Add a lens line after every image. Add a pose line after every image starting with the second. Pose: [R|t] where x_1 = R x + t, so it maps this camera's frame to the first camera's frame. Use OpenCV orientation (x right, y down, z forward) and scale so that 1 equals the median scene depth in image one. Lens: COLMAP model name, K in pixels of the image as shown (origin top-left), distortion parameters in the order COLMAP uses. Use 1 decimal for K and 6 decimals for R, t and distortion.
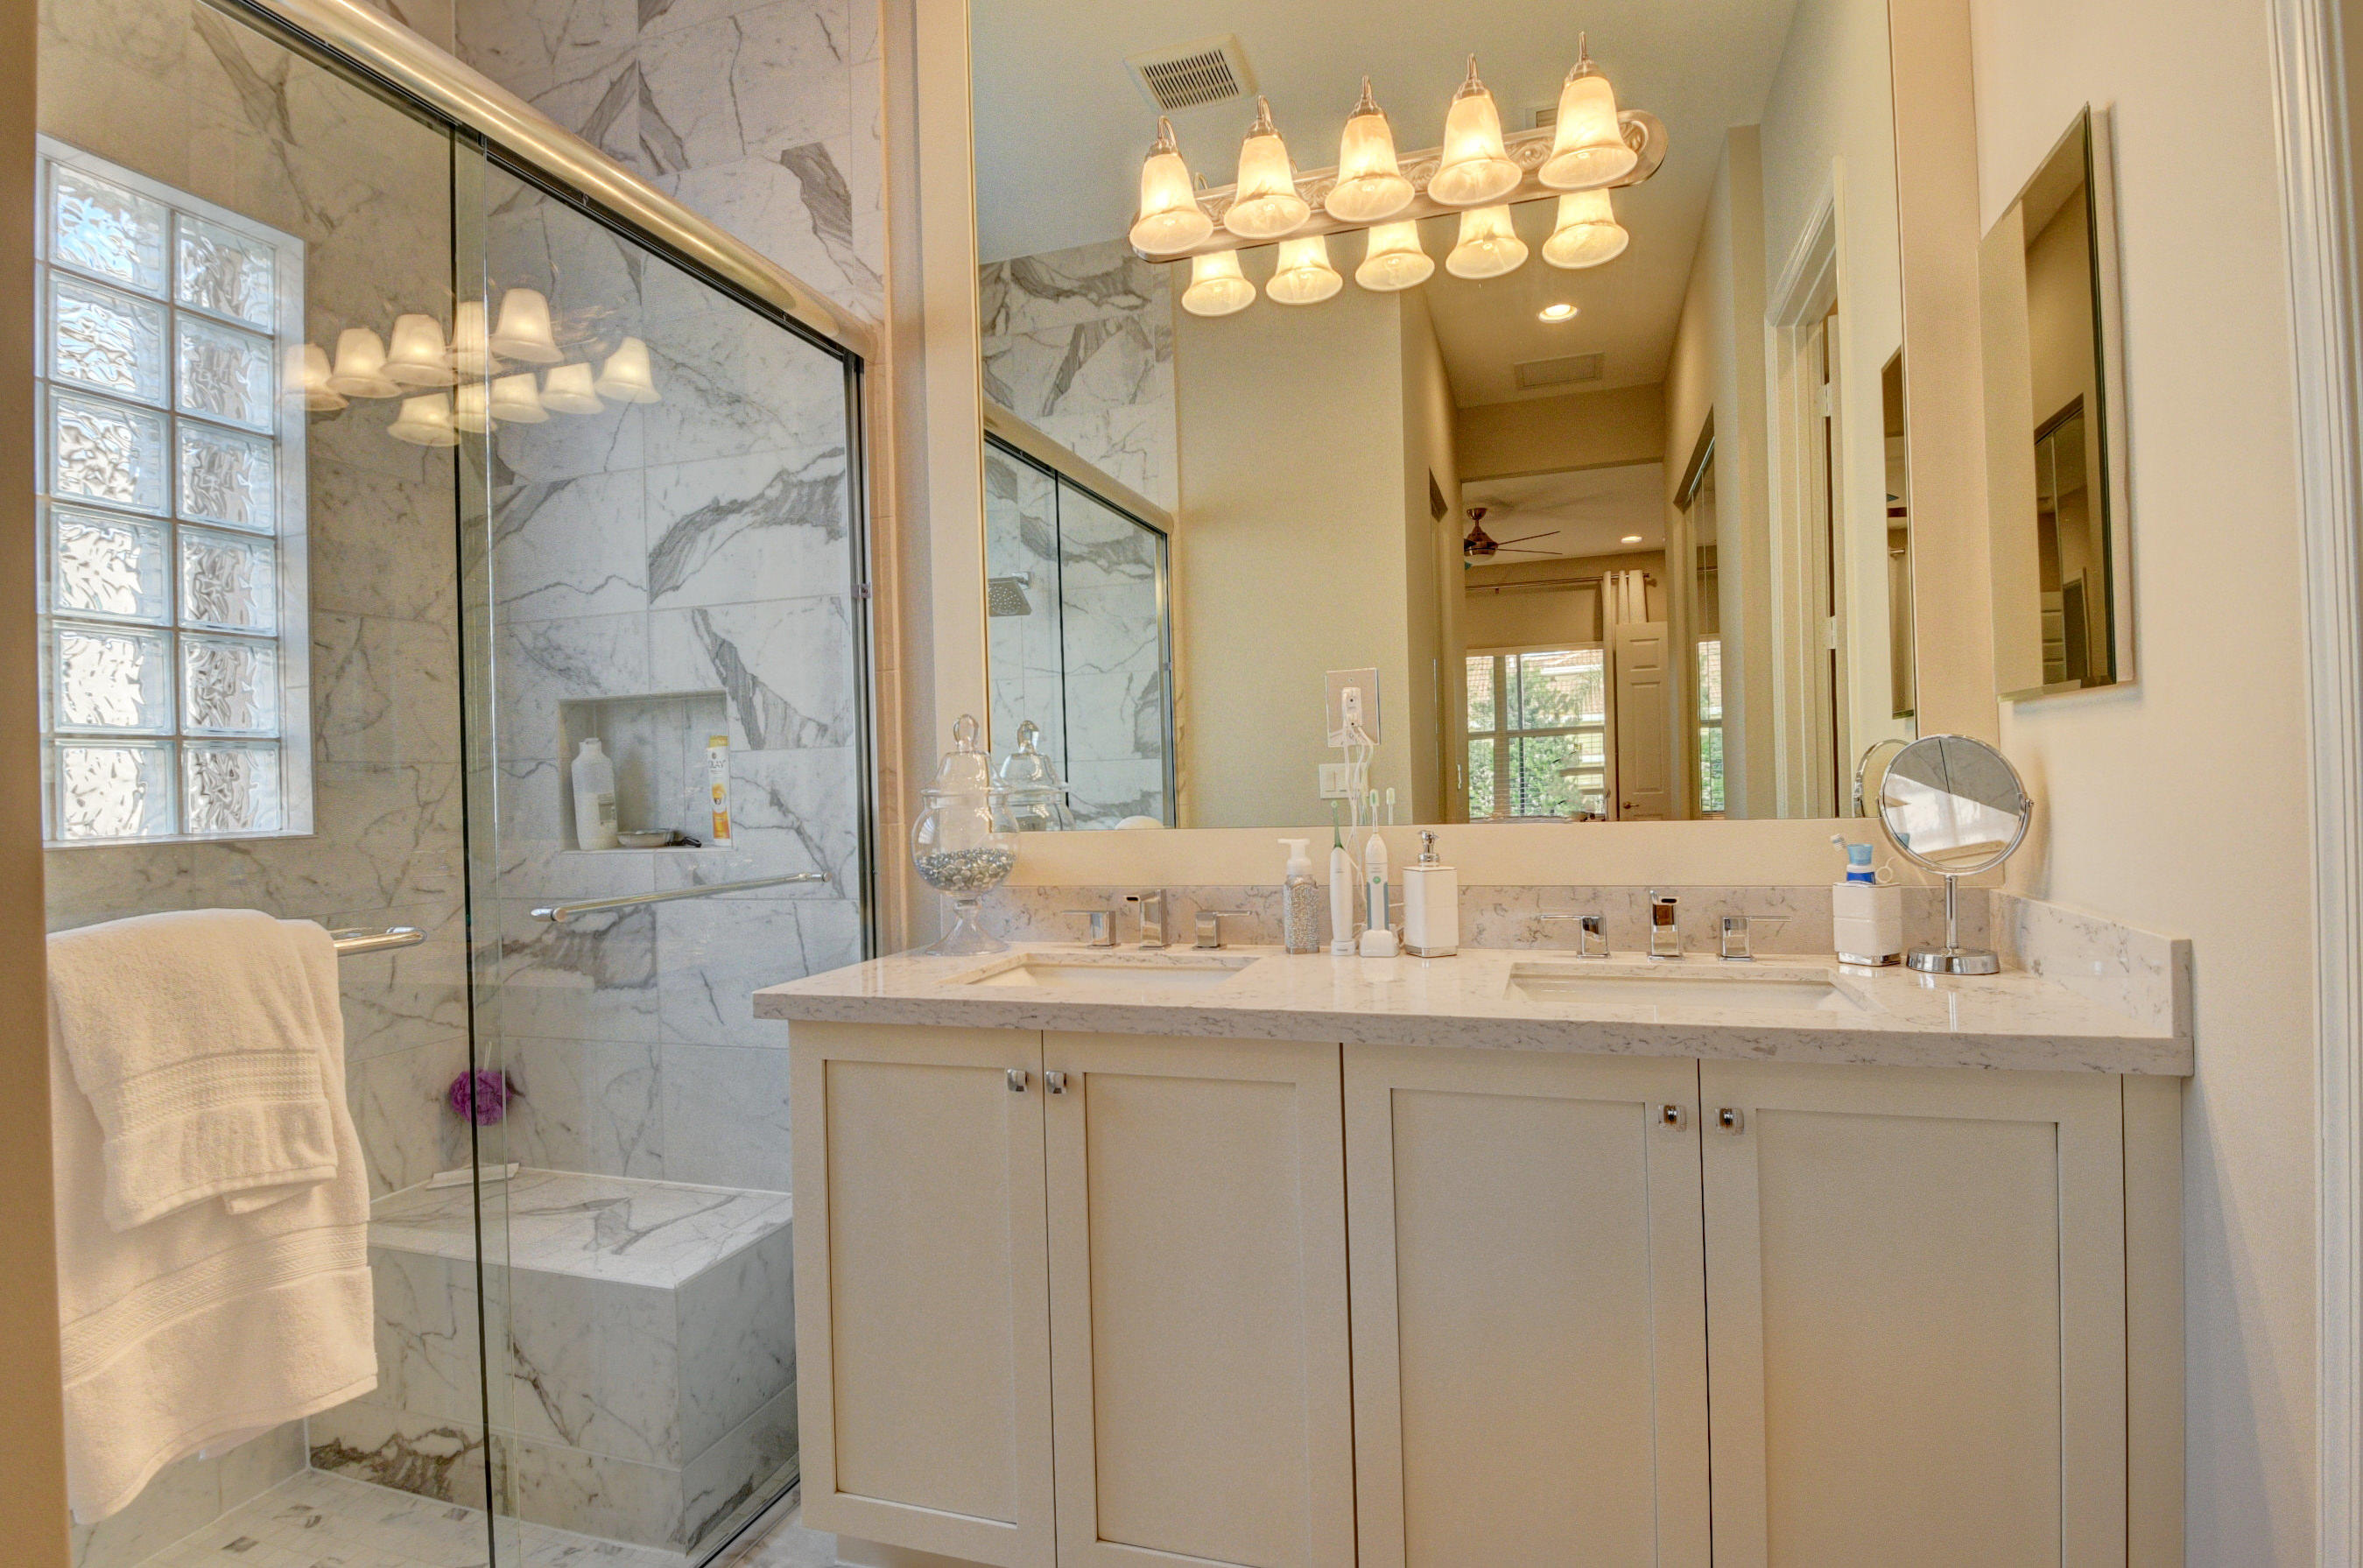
lens RADIAL K [[1174.8, 0, 1196.4], [0, 1174.8, 782.7], [0, 0, 1]] dist [0.001967, -0.015356]
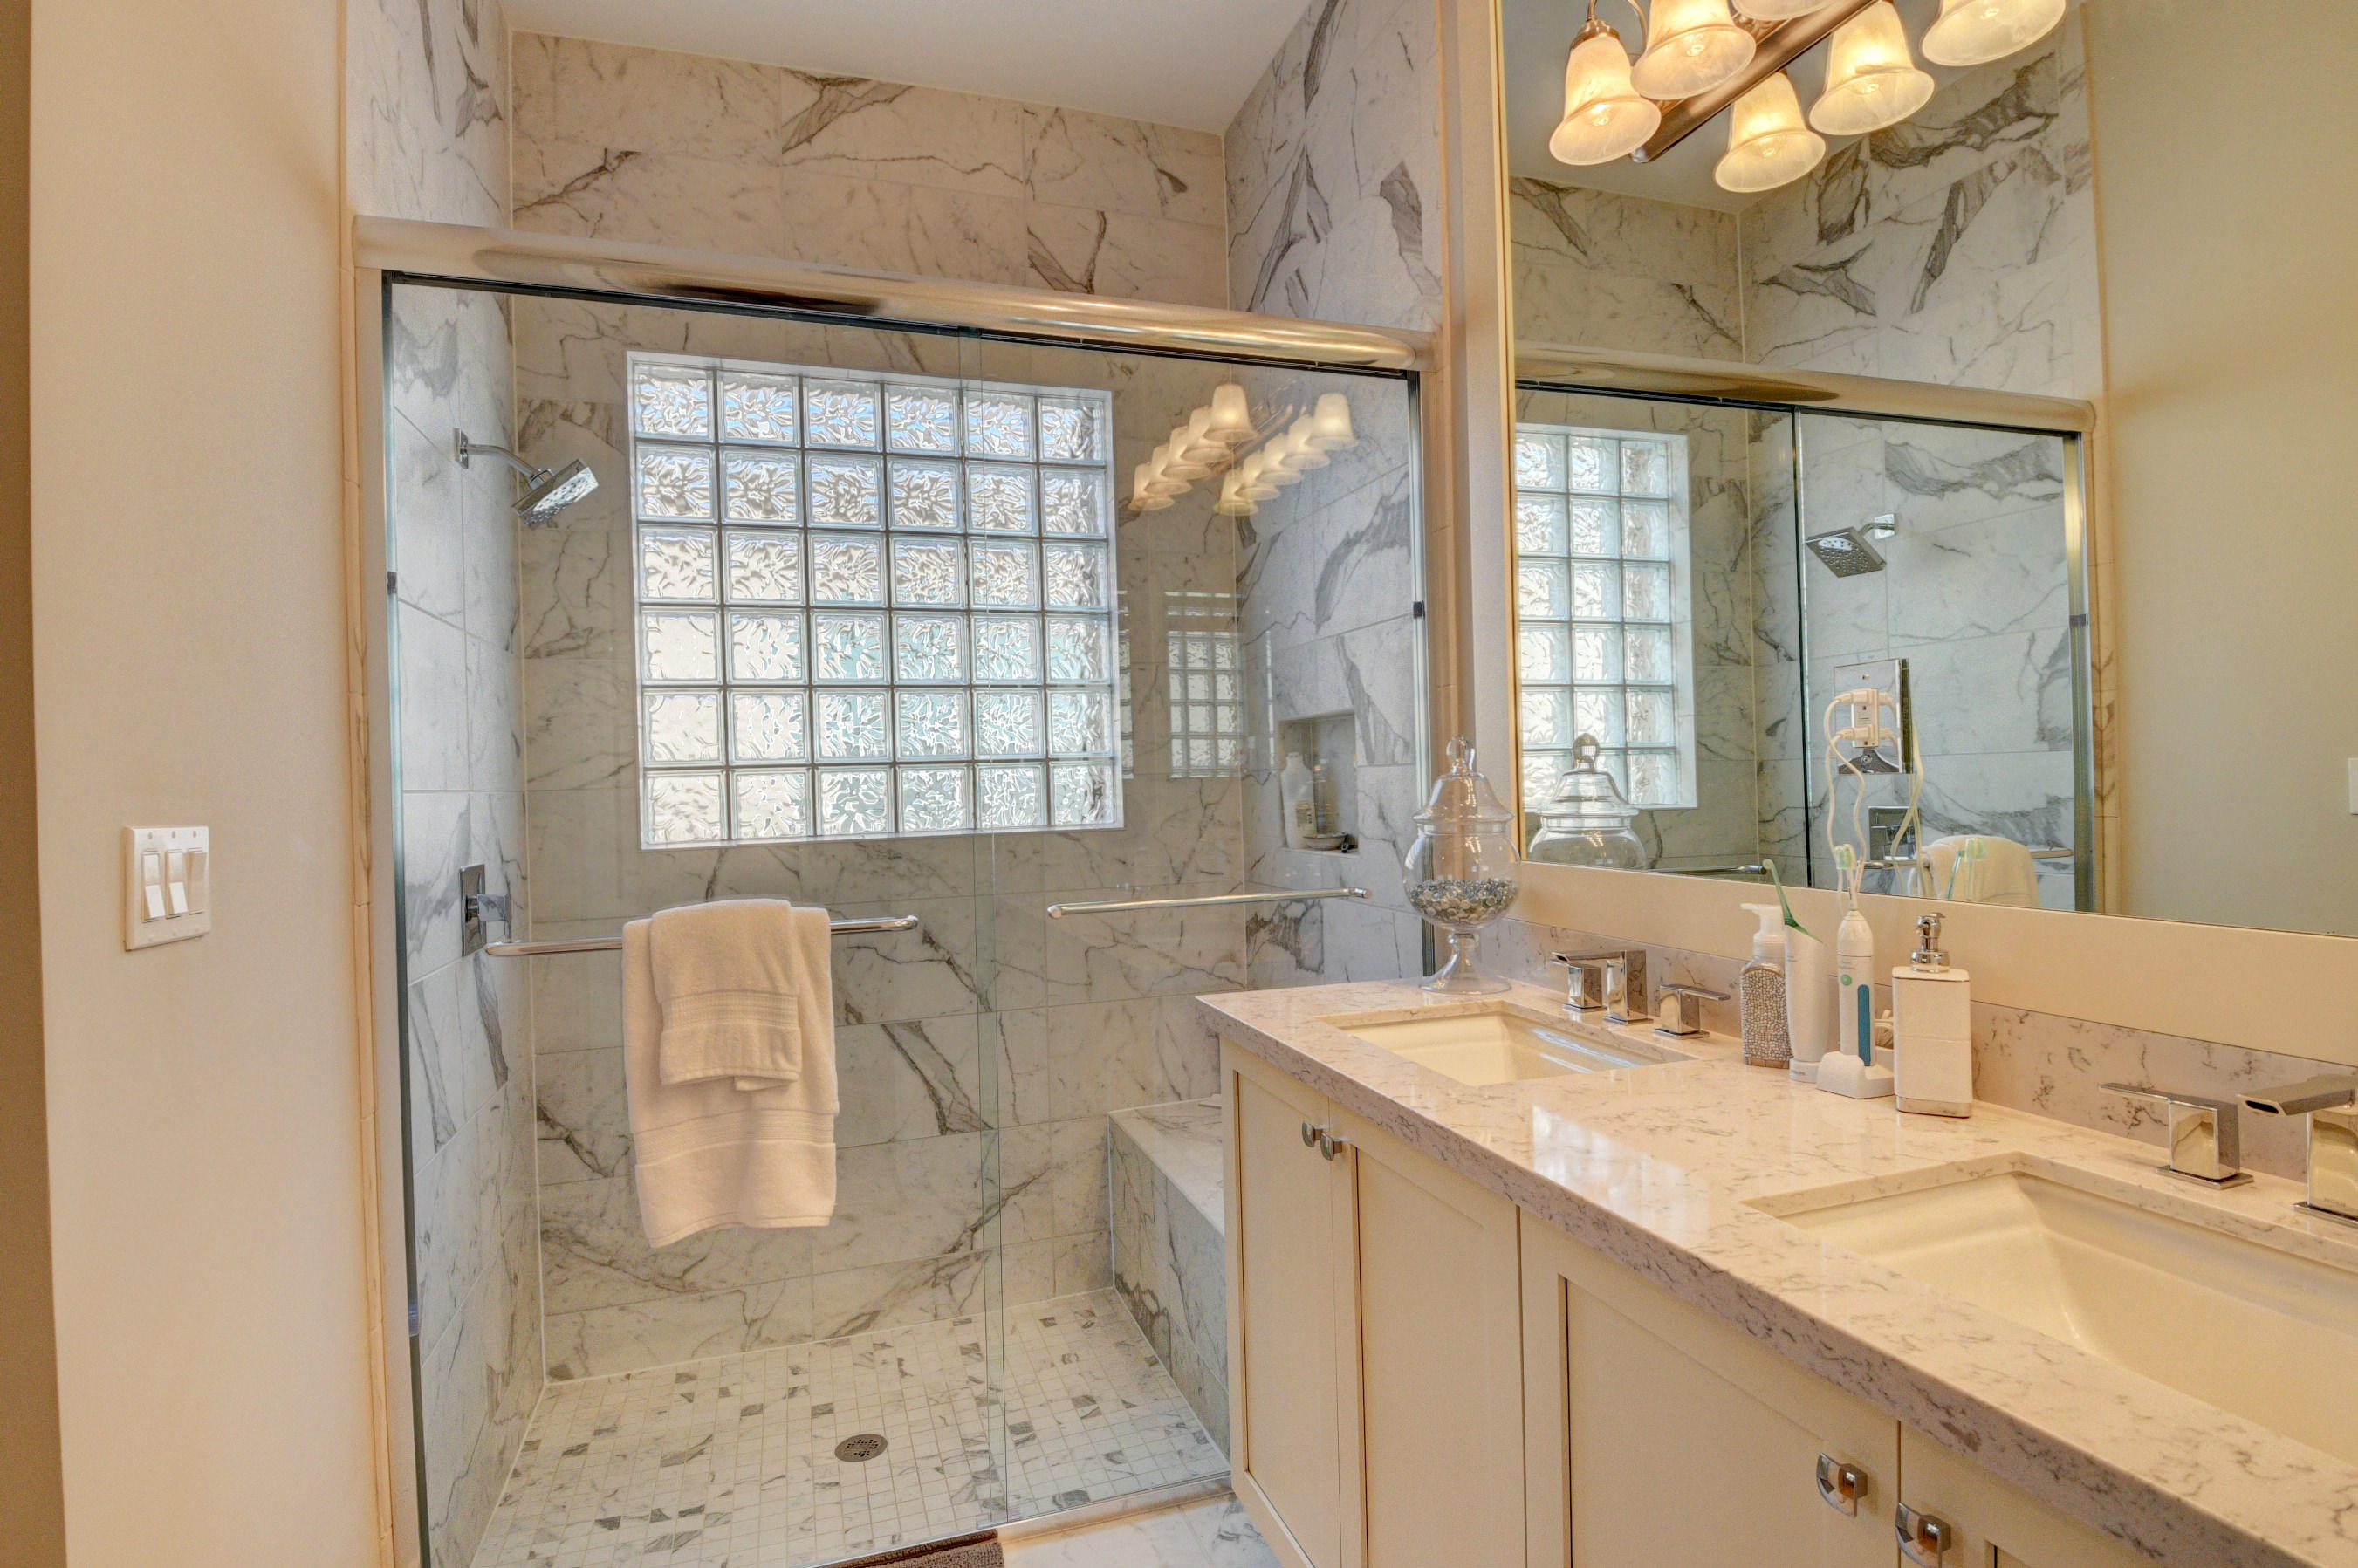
lens RADIAL K [[1172.2, 0, 1173.1], [0, 1172.2, 780.9], [0, 0, 1]] dist [0.001967, -0.015356]
pose [[0.592922, 0.012517, -0.805163, 0.370117], [0.010275, 0.999680, 0.023107, -0.040176], [0.805195, -0.021974, 0.592603, 0.231548]]
